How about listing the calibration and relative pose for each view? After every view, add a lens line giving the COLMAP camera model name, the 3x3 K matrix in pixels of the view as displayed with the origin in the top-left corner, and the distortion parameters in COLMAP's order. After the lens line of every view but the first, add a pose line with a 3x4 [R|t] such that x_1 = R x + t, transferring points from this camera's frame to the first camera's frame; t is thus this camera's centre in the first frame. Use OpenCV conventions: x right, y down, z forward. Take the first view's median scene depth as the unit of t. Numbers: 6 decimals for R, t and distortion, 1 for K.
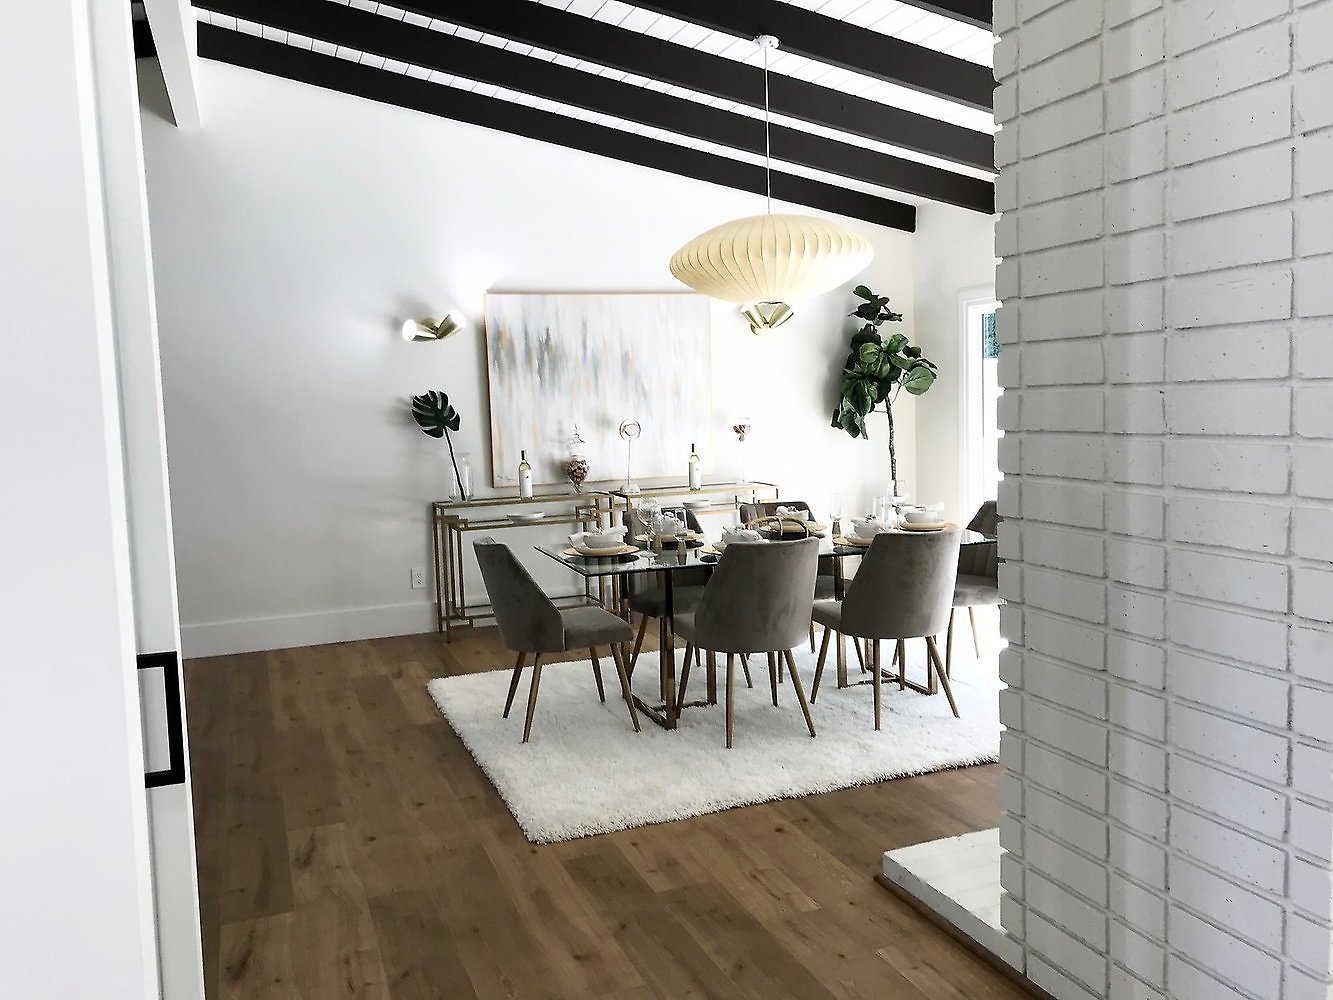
lens RADIAL K [[1088.4, 0, 656.7], [0, 1088.4, 494.2], [0, 0, 1]] dist [0.028147, -0.009629]
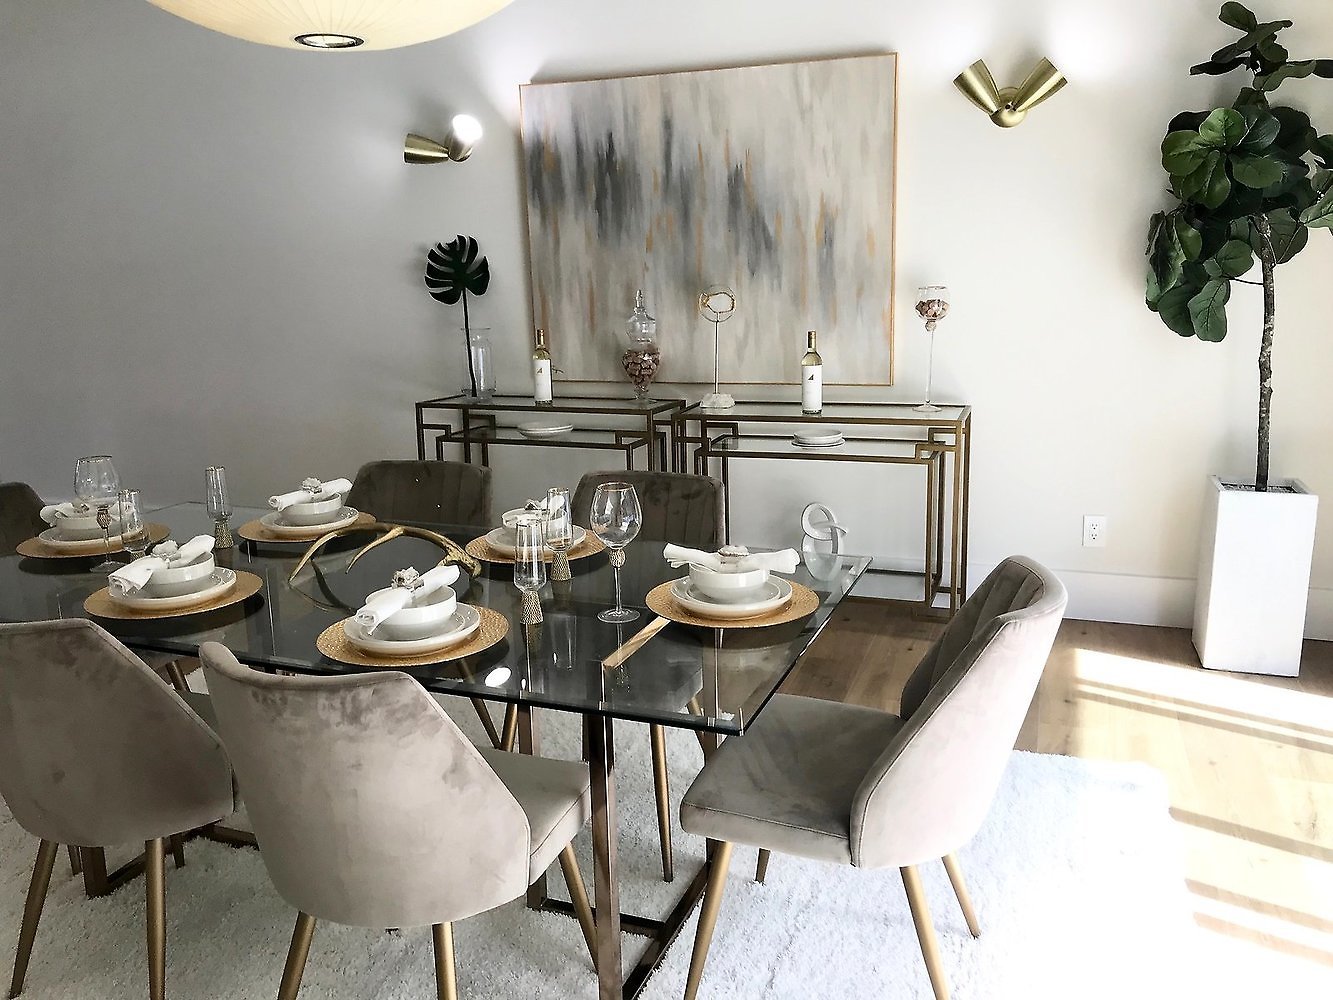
lens RADIAL K [[1088.4, 0, 656.7], [0, 1088.4, 494.2], [0, 0, 1]] dist [0.028147, -0.009629]
pose [[0.770596, 0.152386, -0.618837, 0.344342], [-0.059528, 0.983959, 0.168170, -0.055576], [0.634537, -0.092753, 0.767306, 0.514525]]
